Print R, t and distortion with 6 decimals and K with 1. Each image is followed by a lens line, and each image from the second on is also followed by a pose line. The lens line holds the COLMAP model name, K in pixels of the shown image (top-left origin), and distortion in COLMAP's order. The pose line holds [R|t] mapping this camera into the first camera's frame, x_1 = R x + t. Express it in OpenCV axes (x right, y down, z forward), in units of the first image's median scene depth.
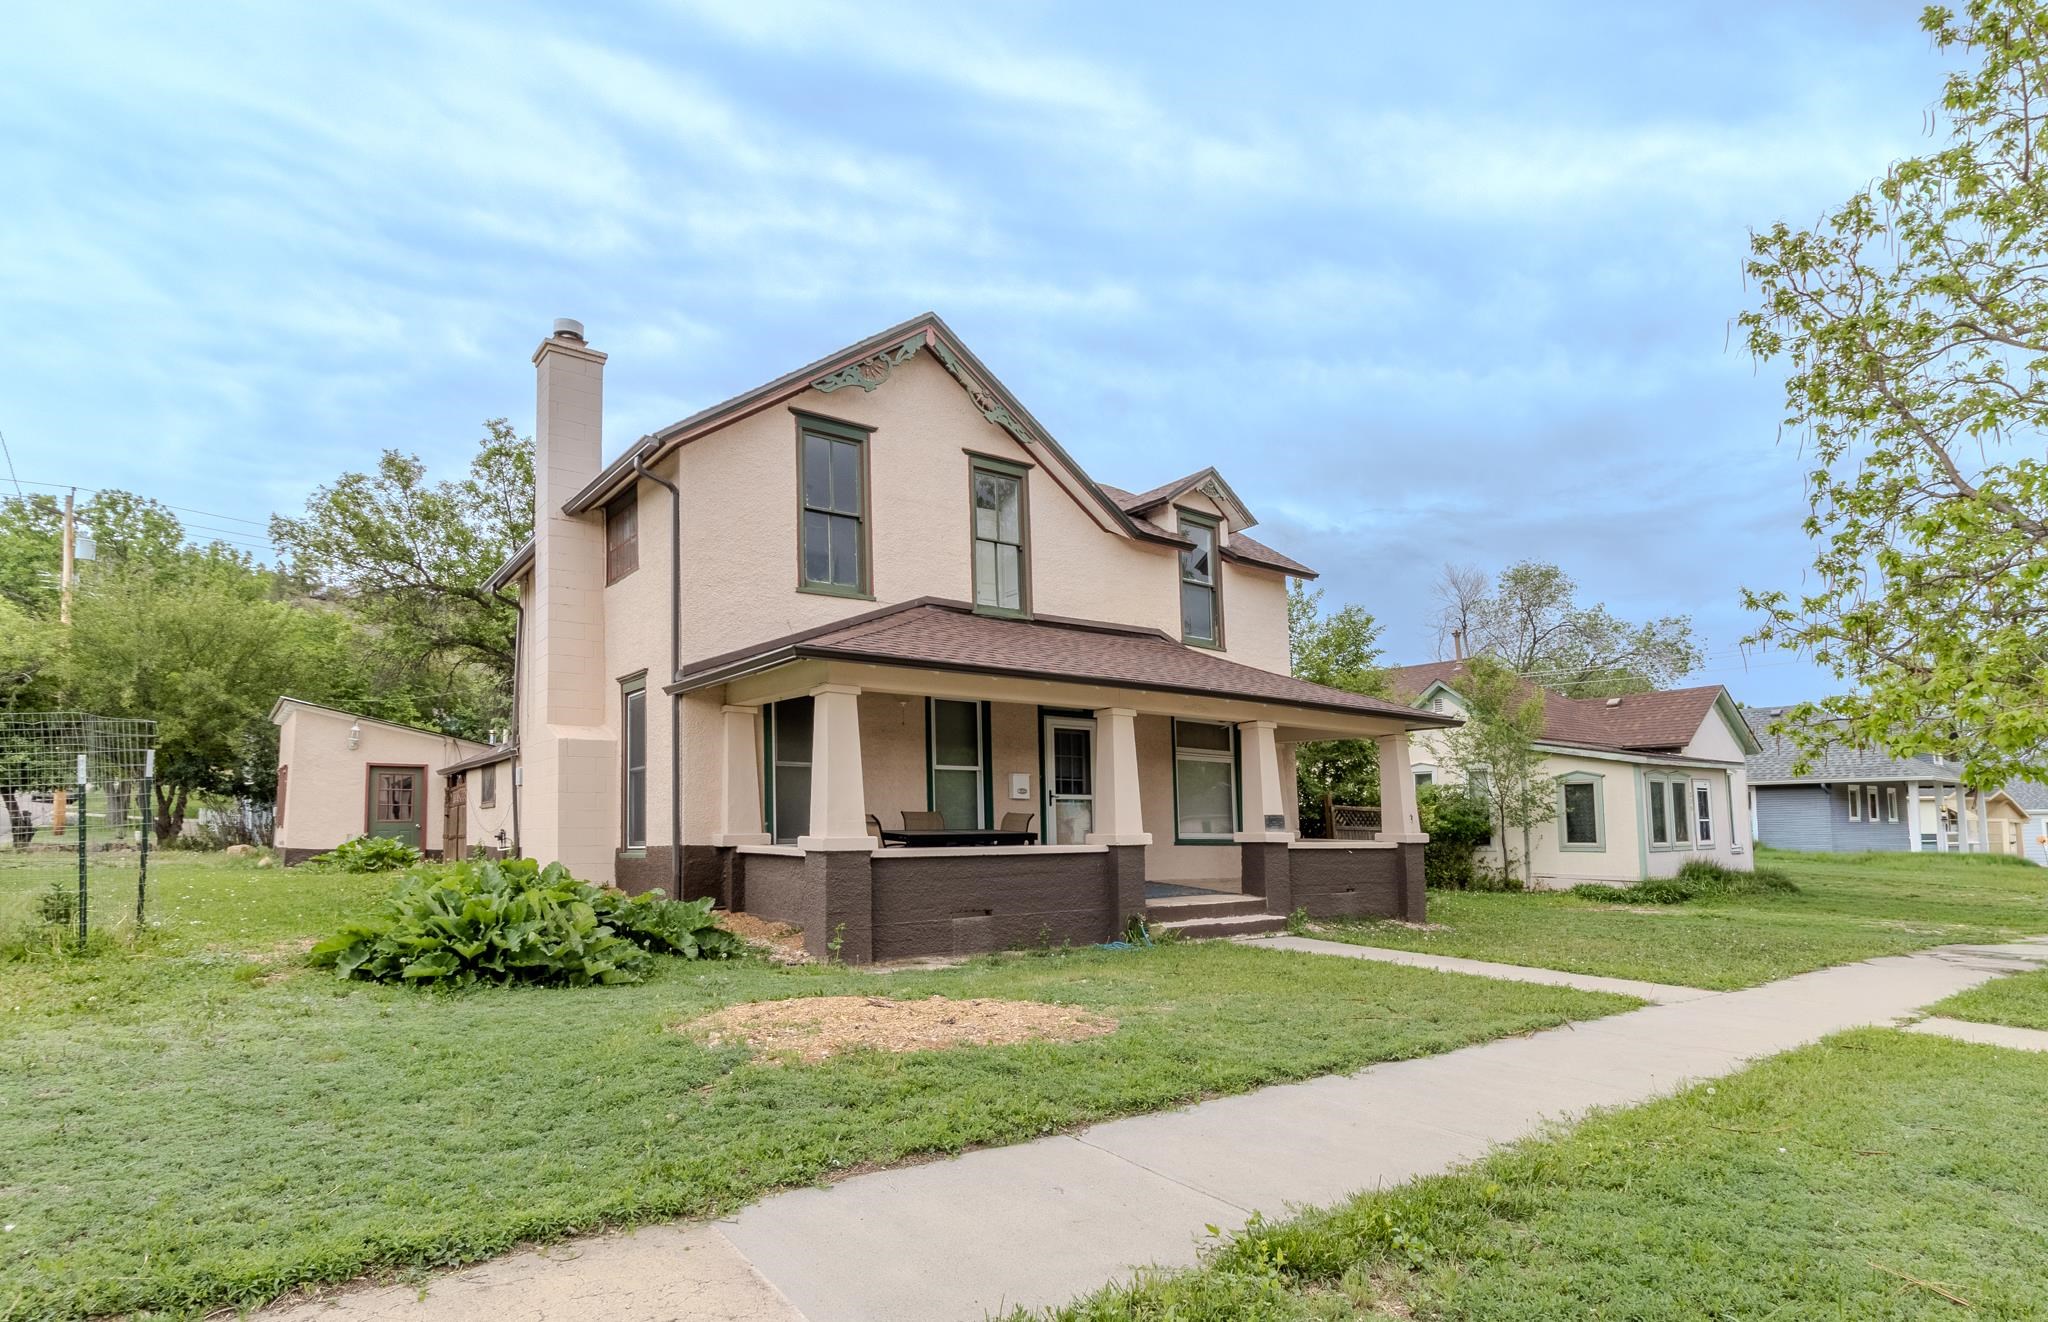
lens RADIAL K [[1105.4, 0, 1034.2], [0, 1105.4, 671.4], [0, 0, 1]] dist [-0.001270, 0.001781]
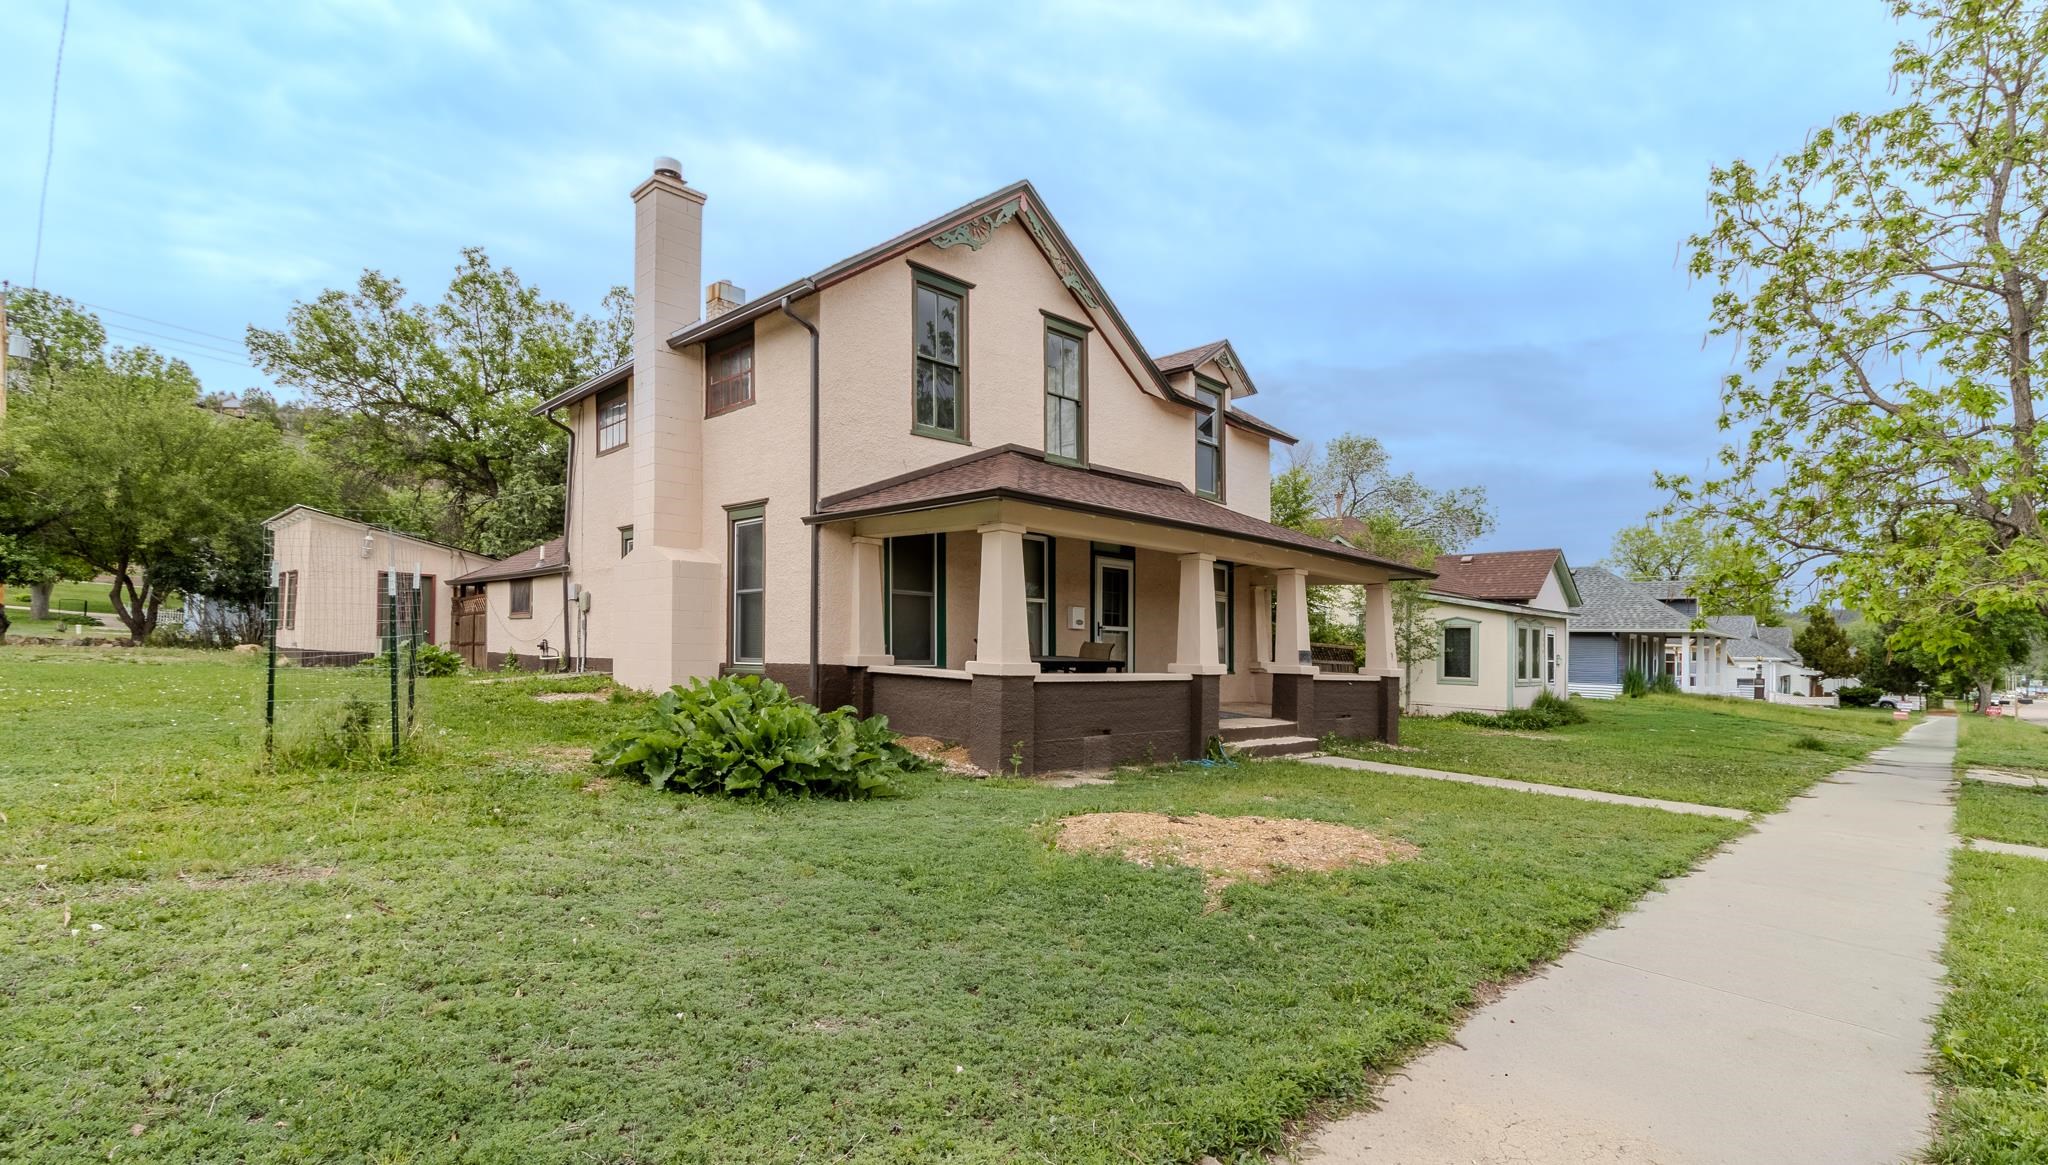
lens RADIAL K [[974.1, 0, 1007.1], [0, 974.1, 570.1], [0, 0, 1]] dist [0.002830, 0.001054]
pose [[0.993655, 0.038600, 0.105644, -0.163097], [-0.044989, 0.997257, 0.058778, 0.000580], [-0.103086, -0.063158, 0.992665, 0.025652]]
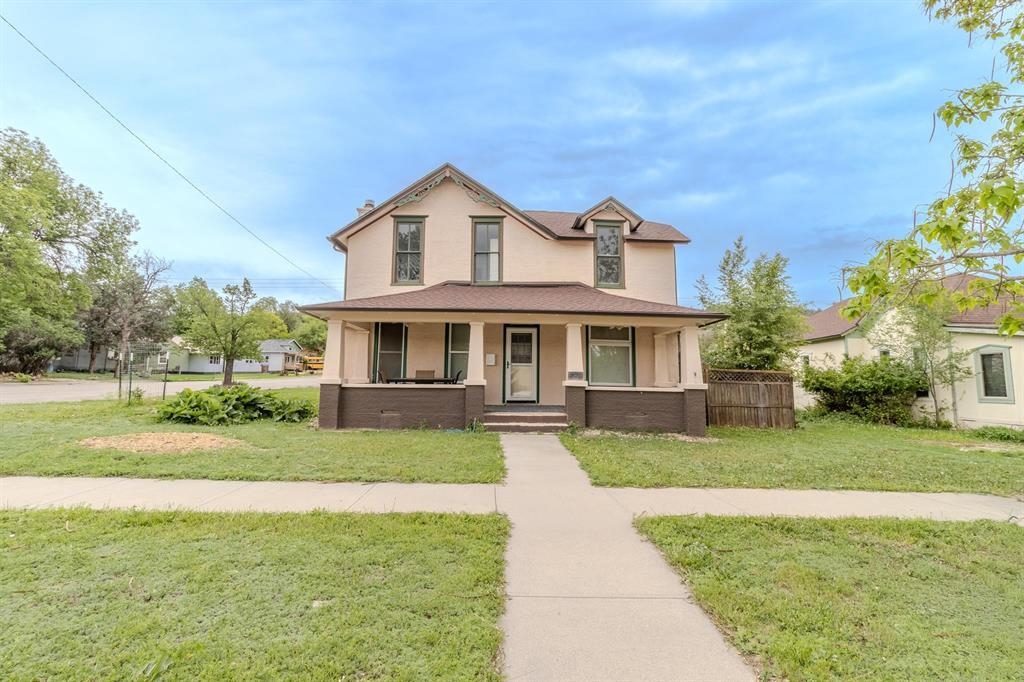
lens RADIAL K [[491.4, 0, 512.2], [0, 491.4, 337.0], [0, 0, 1]] dist [0.028294, -0.000419]
pose [[0.790075, -0.051701, -0.610827, 0.545222], [0.072610, 0.997315, 0.009504, 0.043121], [0.608695, -0.051862, 0.791707, 0.195391]]
